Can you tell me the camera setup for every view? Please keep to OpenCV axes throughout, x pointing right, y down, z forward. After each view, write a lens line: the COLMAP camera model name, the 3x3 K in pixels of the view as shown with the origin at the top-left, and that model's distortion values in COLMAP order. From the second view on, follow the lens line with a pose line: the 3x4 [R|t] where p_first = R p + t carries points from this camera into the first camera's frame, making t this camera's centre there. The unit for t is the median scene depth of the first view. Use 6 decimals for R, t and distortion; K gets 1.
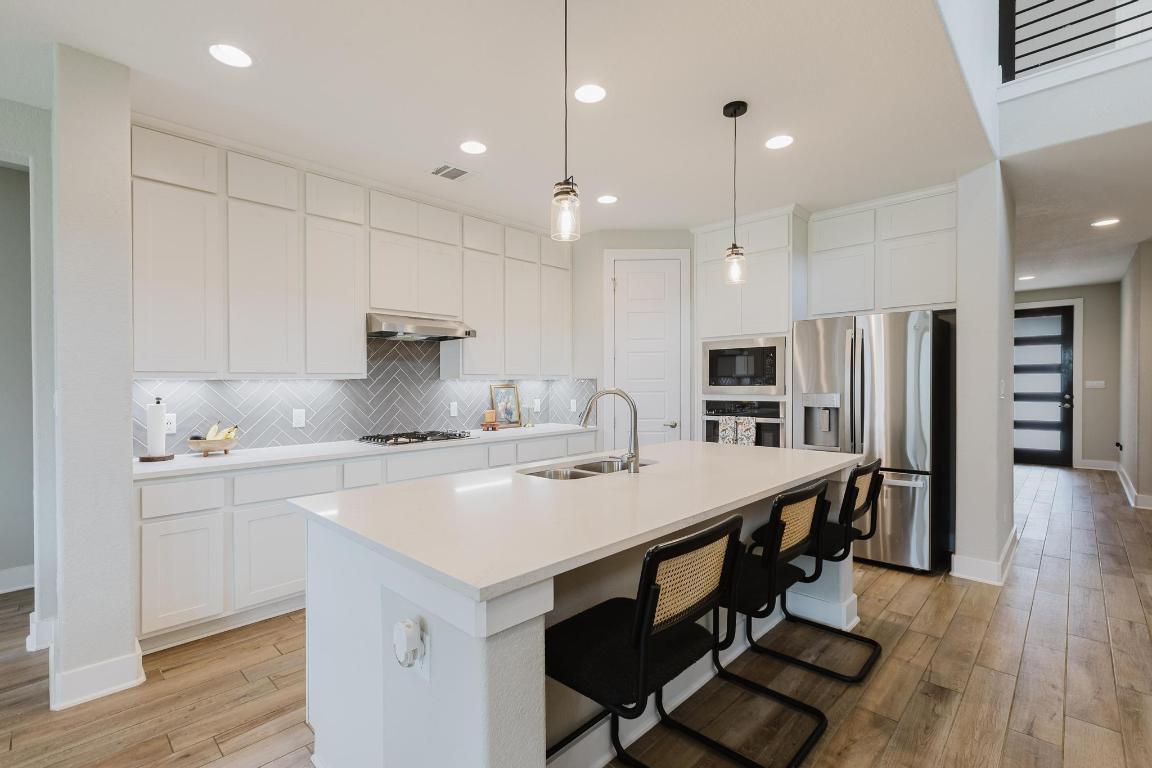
lens RADIAL K [[517.4, 0, 561.9], [0, 517.4, 389.4], [0, 0, 1]] dist [0.002538, 0.000299]
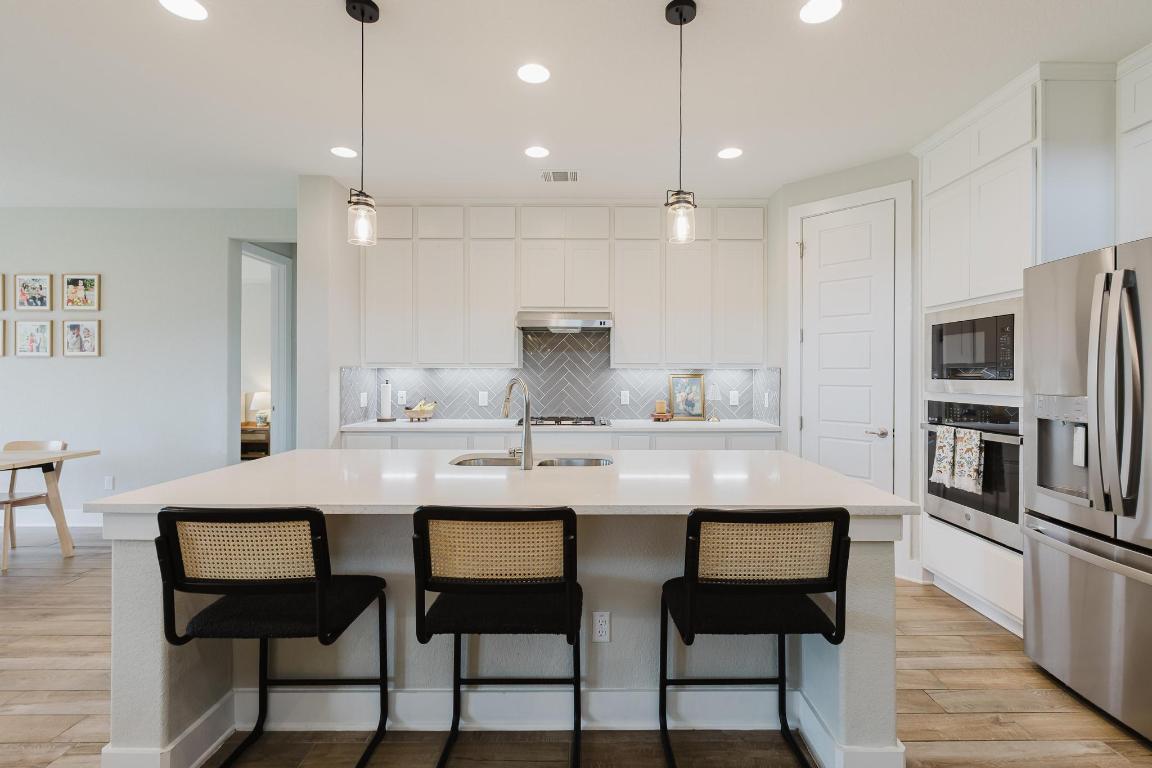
lens RADIAL K [[513.1, 0, 578.2], [0, 513.1, 377.5], [0, 0, 1]] dist [-0.001857, -0.000221]
pose [[0.710046, 0.015037, -0.703995, 0.461788], [-0.016134, 0.999857, 0.005083, -0.005405], [0.703971, 0.007749, 0.710187, 0.227463]]
